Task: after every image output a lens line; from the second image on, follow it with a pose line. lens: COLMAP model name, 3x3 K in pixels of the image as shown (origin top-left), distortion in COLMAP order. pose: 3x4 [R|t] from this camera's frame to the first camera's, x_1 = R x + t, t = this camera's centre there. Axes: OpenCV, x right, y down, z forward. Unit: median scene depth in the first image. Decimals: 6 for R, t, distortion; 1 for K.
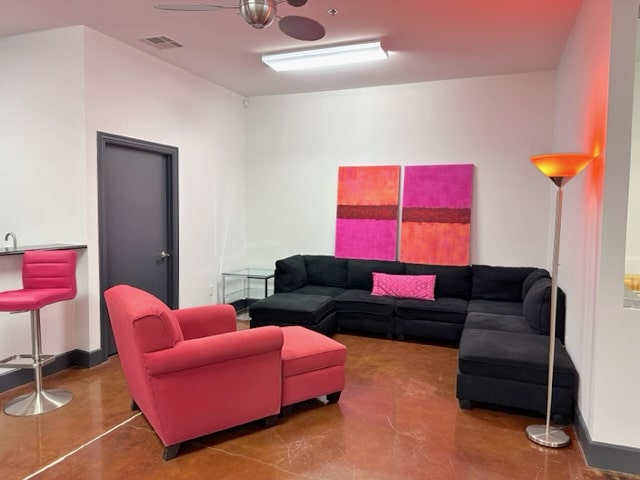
lens RADIAL K [[459.0, 0, 320.0], [0, 459.0, 240.0], [0, 0, 1]] dist [0.052697, -0.000754]
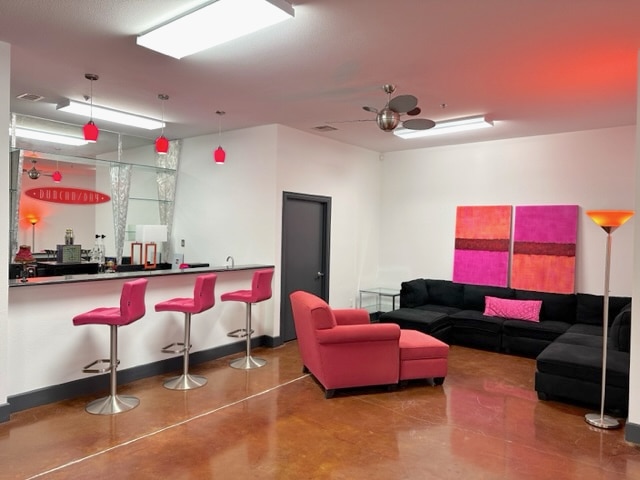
lens RADIAL K [[449.5, 0, 320.0], [0, 449.5, 240.0], [0, 0, 1]] dist [0.051745, -0.054474]
pose [[0.956796, 0.012855, -0.290477, 0.060246], [-0.029048, 0.998250, -0.051502, -0.001297], [0.289307, 0.057715, 0.955495, -0.326290]]
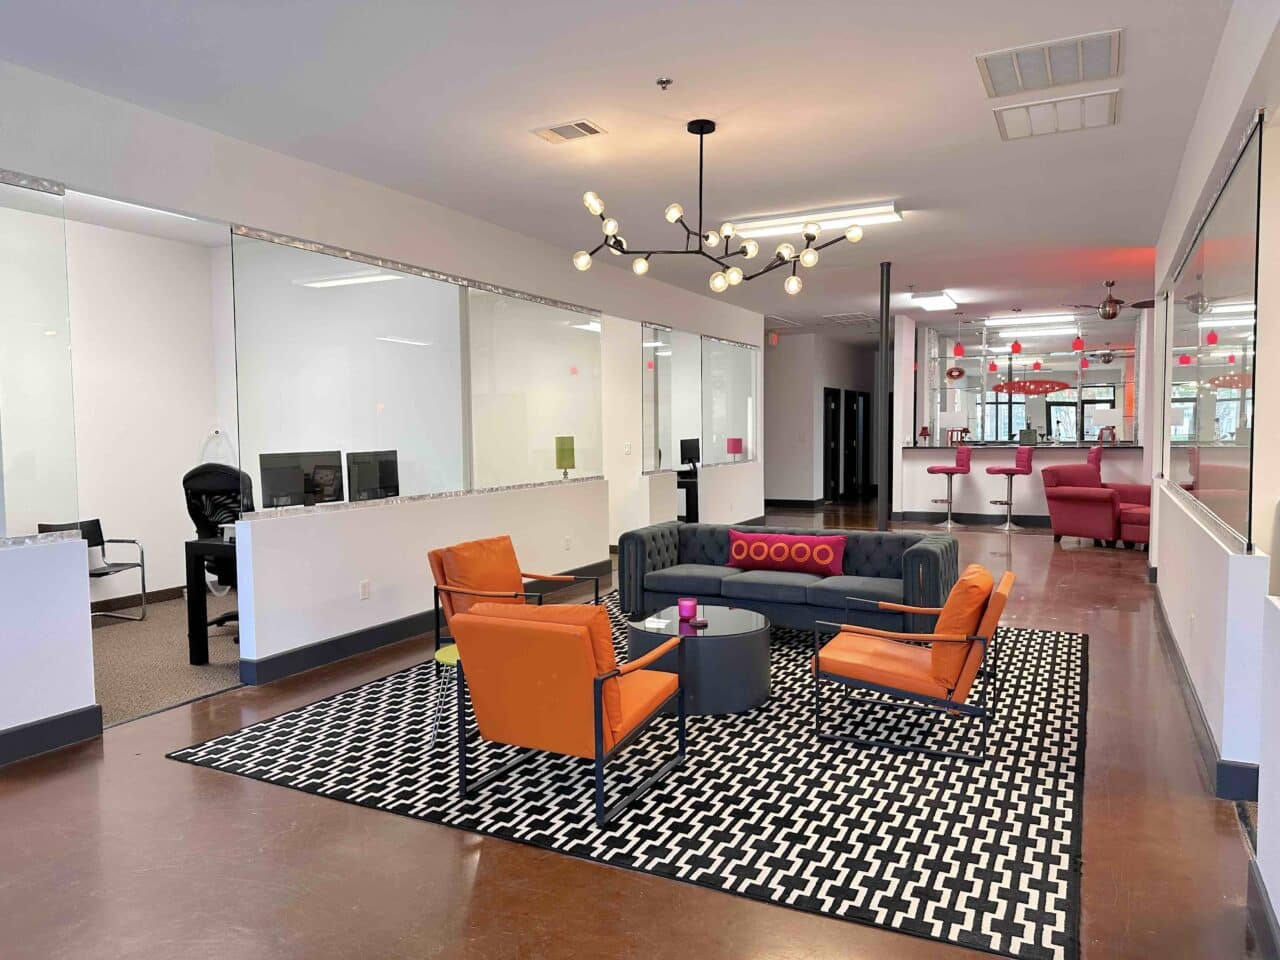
lens RADIAL K [[898.9, 0, 640.0], [0, 898.9, 480.0], [0, 0, 1]] dist [0.051745, -0.054474]
pose [[-0.091413, 0.048668, -0.994623, 2.219992], [-0.056495, 0.996943, 0.053973, 0.046150], [0.994209, 0.061125, -0.088384, -0.302894]]
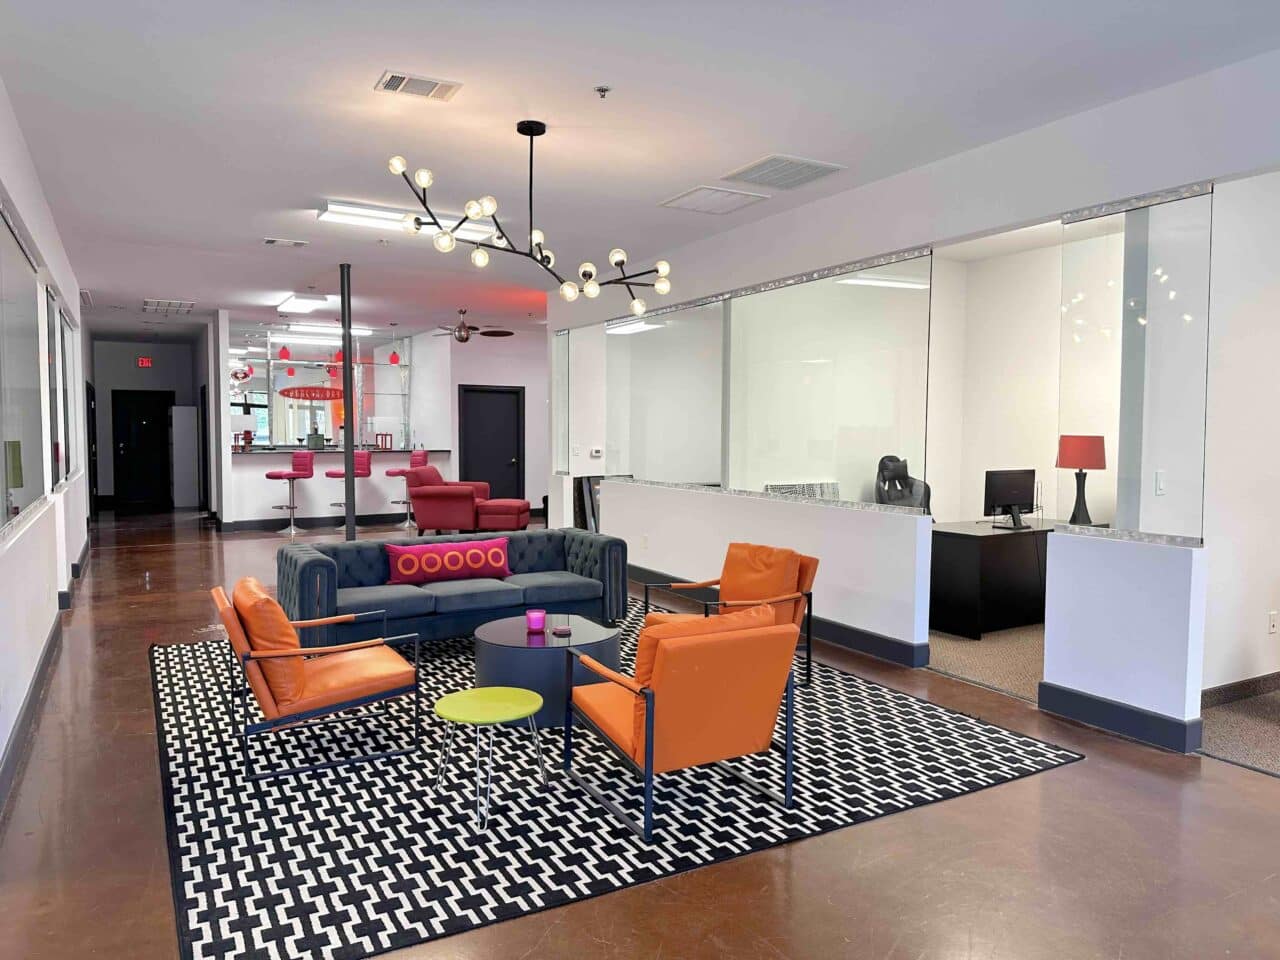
lens RADIAL K [[898.9, 0, 640.0], [0, 898.9, 480.0], [0, 0, 1]] dist [0.051745, -0.054474]
pose [[0.775924, 0.030103, -0.630108, 1.918454], [-0.038625, 0.999254, 0.000175, 0.083708], [0.629643, 0.024203, 0.776508, -1.030582]]
